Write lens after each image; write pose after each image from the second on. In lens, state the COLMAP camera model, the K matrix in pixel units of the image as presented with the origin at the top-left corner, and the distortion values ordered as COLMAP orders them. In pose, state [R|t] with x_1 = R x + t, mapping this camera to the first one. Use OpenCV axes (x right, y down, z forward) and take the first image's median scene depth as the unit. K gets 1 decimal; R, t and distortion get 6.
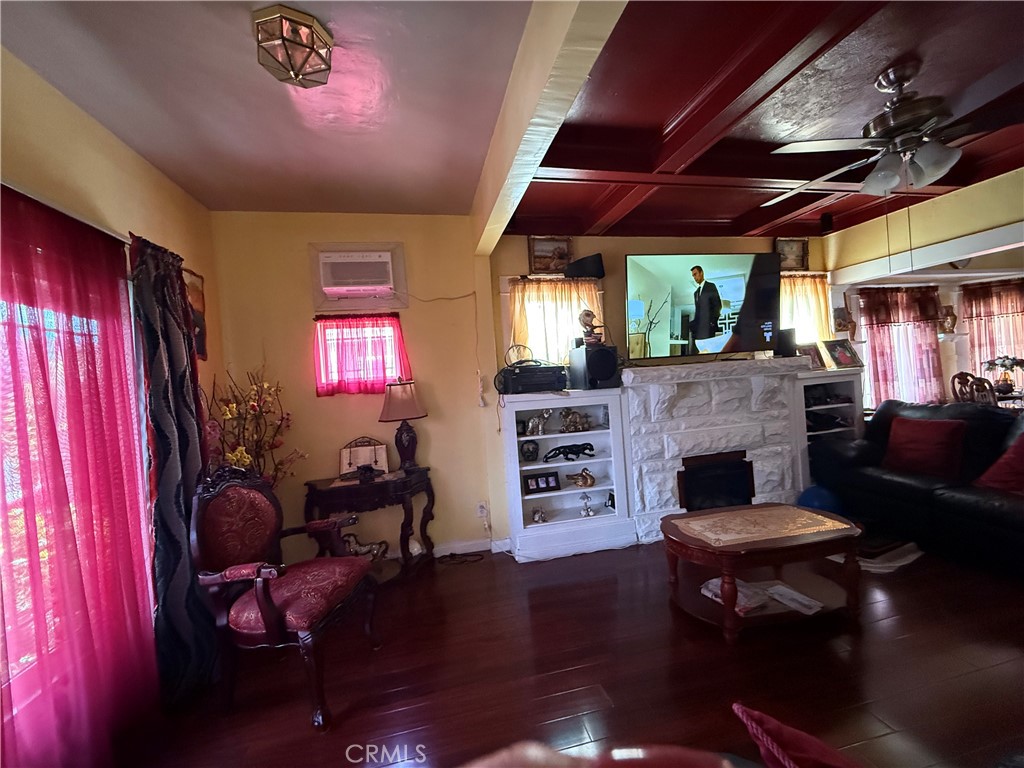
lens RADIAL K [[407.8, 0, 509.5], [0, 407.8, 382.6], [0, 0, 1]] dist [-0.002261, 0.000615]
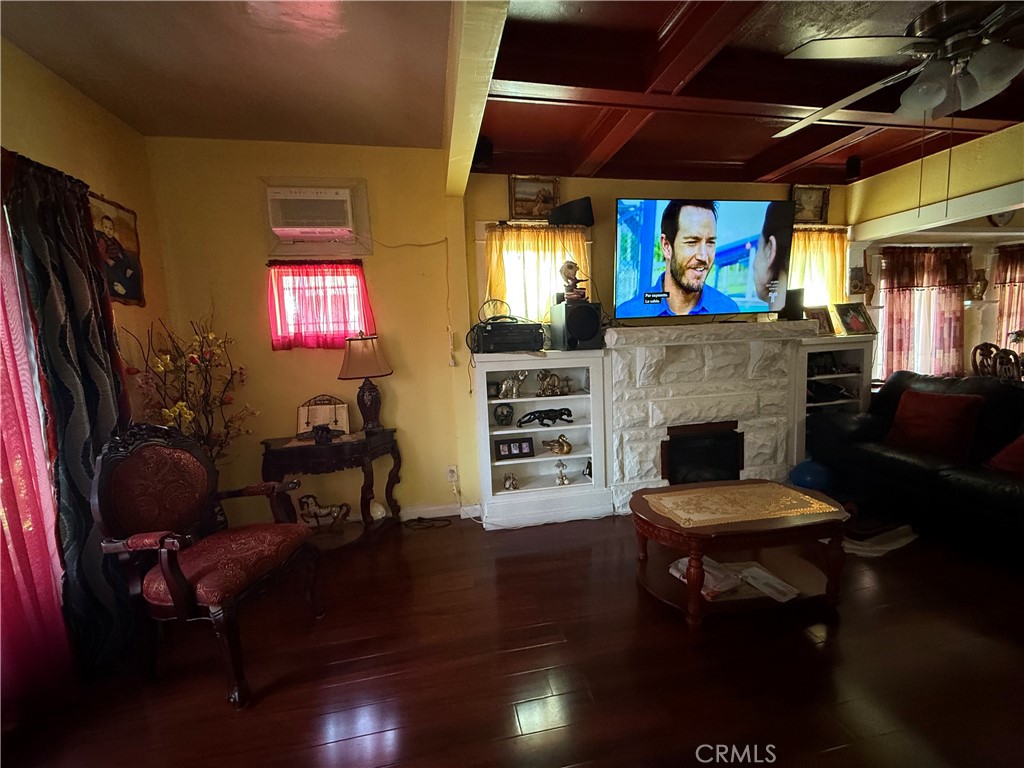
lens RADIAL K [[407.8, 0, 509.5], [0, 407.8, 382.6], [0, 0, 1]] dist [-0.002261, 0.000615]
pose [[0.999446, 0.028411, -0.017336, 0.080425], [-0.026590, 0.994879, 0.097510, 0.003109], [0.020018, -0.096995, 0.995084, 0.080016]]
